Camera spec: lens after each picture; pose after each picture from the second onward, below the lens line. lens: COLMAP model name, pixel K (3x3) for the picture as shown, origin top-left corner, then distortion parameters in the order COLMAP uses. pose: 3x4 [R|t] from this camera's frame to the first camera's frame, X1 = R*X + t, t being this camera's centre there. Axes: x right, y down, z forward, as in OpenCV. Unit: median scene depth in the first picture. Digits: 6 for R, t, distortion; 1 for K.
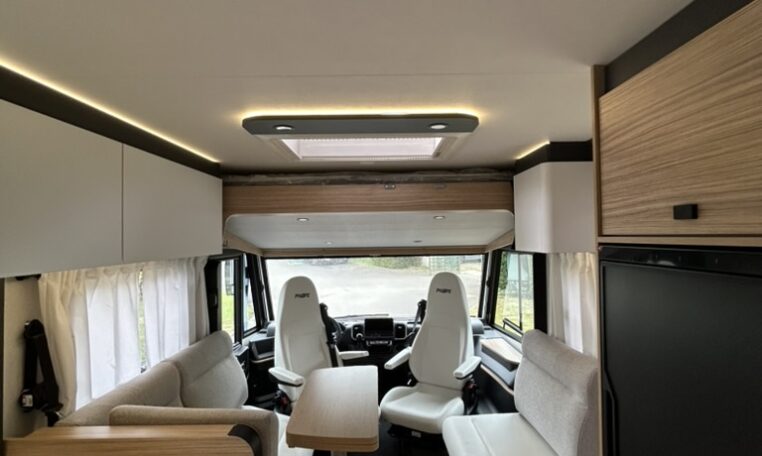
lens RADIAL K [[410.1, 0, 381.0], [0, 410.1, 228.0], [0, 0, 1]] dist [-0.001852, -0.000126]
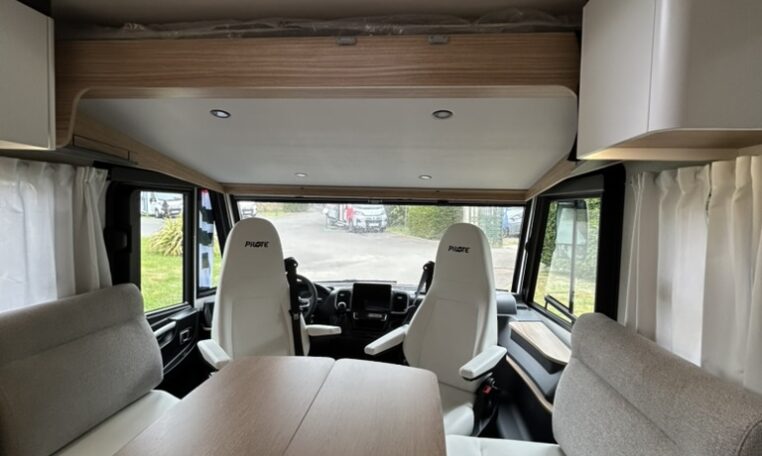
lens RADIAL K [[410.1, 0, 381.0], [0, 410.1, 228.0], [0, 0, 1]] dist [-0.001852, -0.000126]
pose [[0.992975, 0.048722, -0.107832, 0.095842], [-0.041220, 0.996643, 0.070739, 0.074139], [0.110916, -0.065798, 0.991649, 0.302482]]
